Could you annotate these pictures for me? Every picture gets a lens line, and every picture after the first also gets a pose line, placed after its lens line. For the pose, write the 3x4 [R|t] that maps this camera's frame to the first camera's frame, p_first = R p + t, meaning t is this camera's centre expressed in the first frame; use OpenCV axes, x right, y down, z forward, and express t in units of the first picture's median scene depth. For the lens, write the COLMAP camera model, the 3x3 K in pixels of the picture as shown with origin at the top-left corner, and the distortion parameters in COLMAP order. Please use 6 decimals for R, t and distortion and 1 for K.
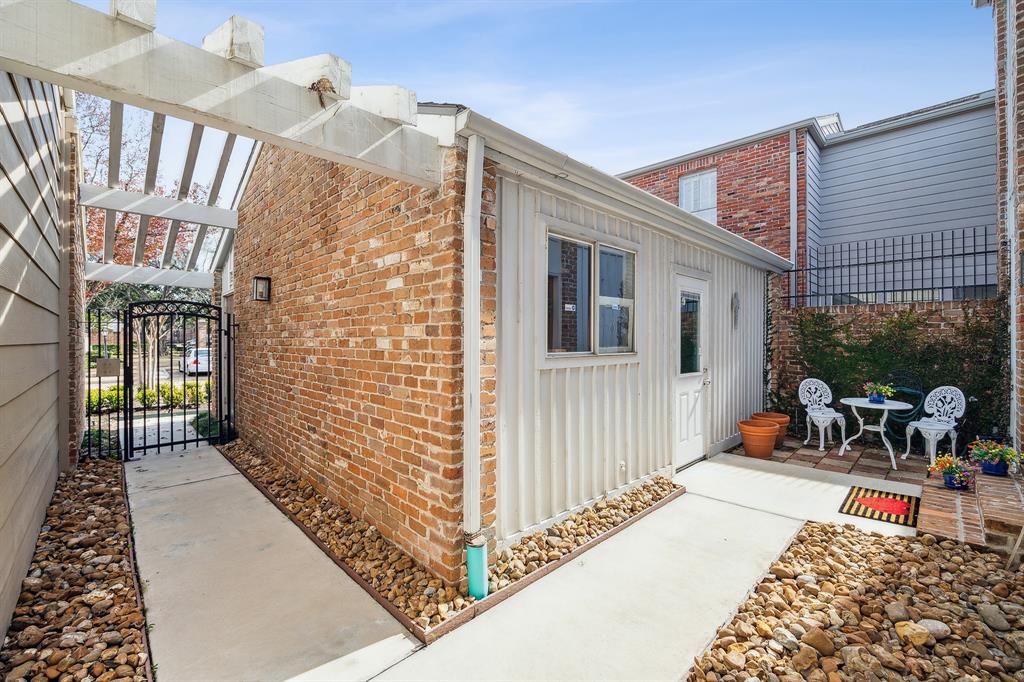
lens RADIAL K [[417.6, 0, 511.3], [0, 417.6, 325.0], [0, 0, 1]] dist [0.000542, -0.000327]
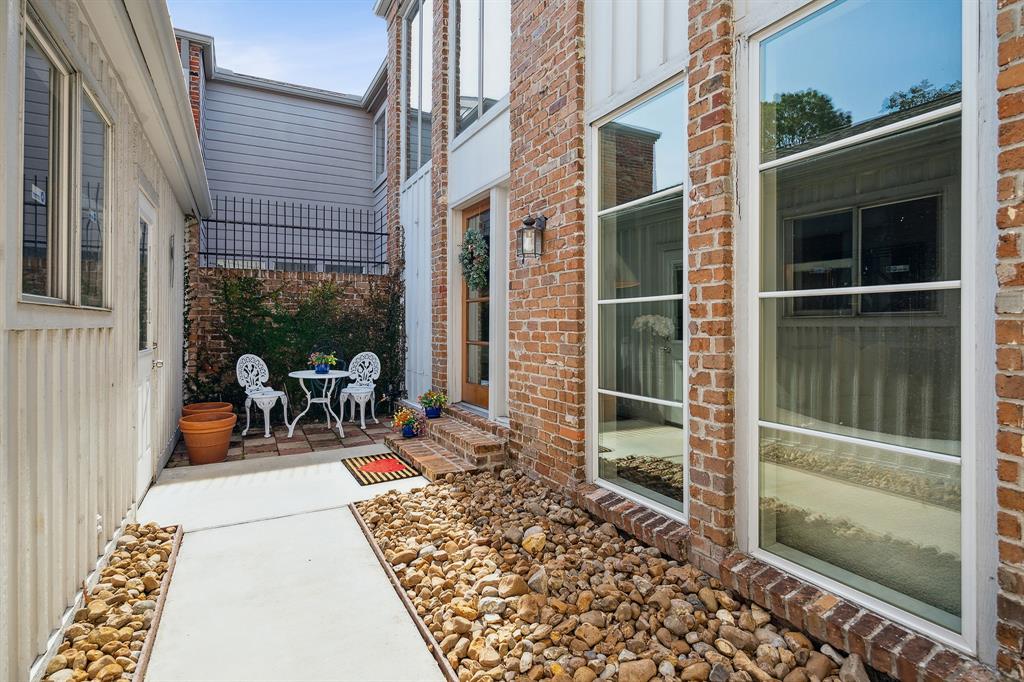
lens RADIAL K [[535.7, 0, 513.3], [0, 535.7, 316.1], [0, 0, 1]] dist [0.000077, 0.000946]
pose [[0.286902, 0.017032, 0.957809, -0.166924], [-0.036941, 0.999295, -0.006705, 0.048266], [-0.957247, -0.033459, 0.287329, 0.238226]]
